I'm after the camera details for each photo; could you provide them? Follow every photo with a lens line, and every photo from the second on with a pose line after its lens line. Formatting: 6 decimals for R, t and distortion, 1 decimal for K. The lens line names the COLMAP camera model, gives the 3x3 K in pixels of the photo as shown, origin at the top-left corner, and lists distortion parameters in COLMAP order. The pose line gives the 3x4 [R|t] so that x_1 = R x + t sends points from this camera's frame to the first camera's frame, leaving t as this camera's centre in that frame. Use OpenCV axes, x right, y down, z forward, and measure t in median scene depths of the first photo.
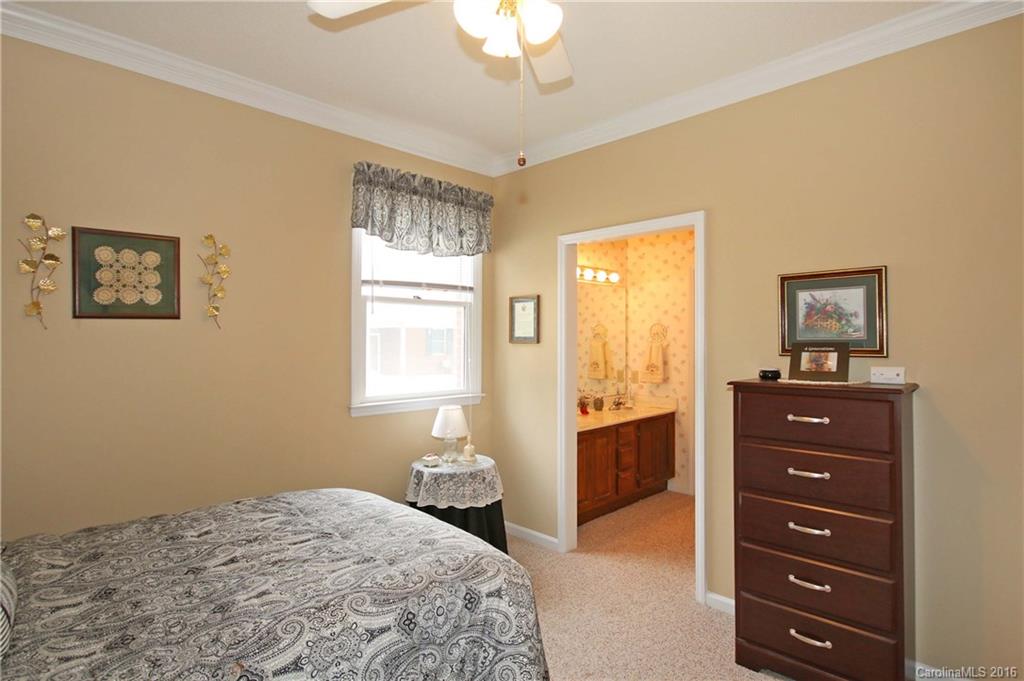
lens RADIAL K [[523.5, 0, 545.2], [0, 523.5, 339.2], [0, 0, 1]] dist [-0.001442, 0.000325]
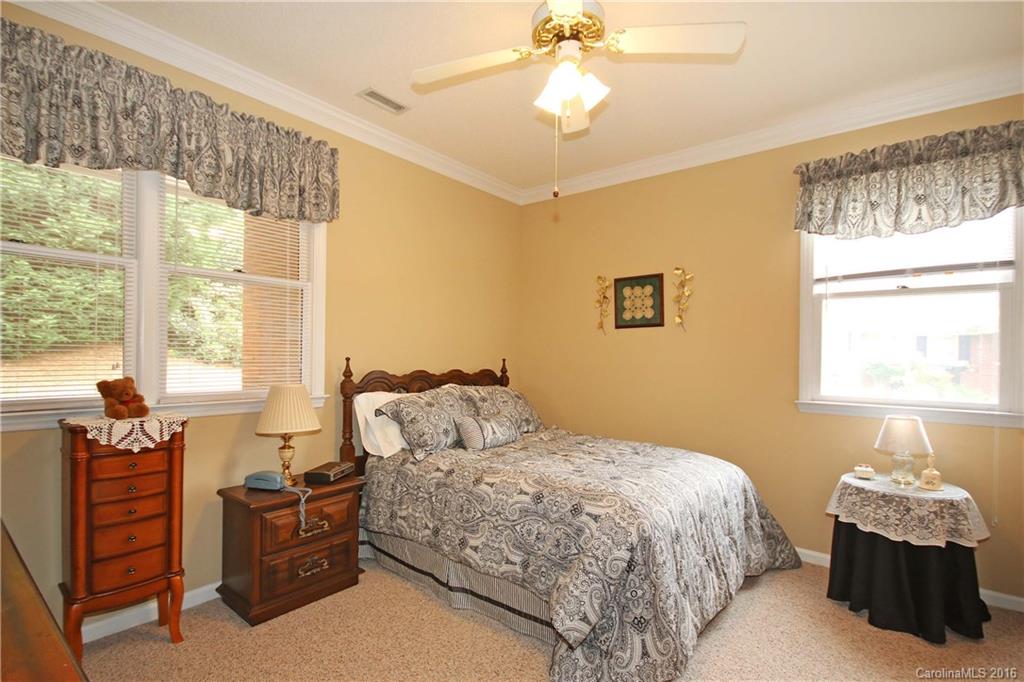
lens RADIAL K [[483.8, 0, 512.8], [0, 483.8, 368.5], [0, 0, 1]] dist [-0.003252, -0.000783]
pose [[0.094885, 0.029182, -0.995060, 0.447409], [-0.006631, 0.999567, 0.028682, 0.031558], [0.995466, 0.003877, 0.095037, 0.277617]]
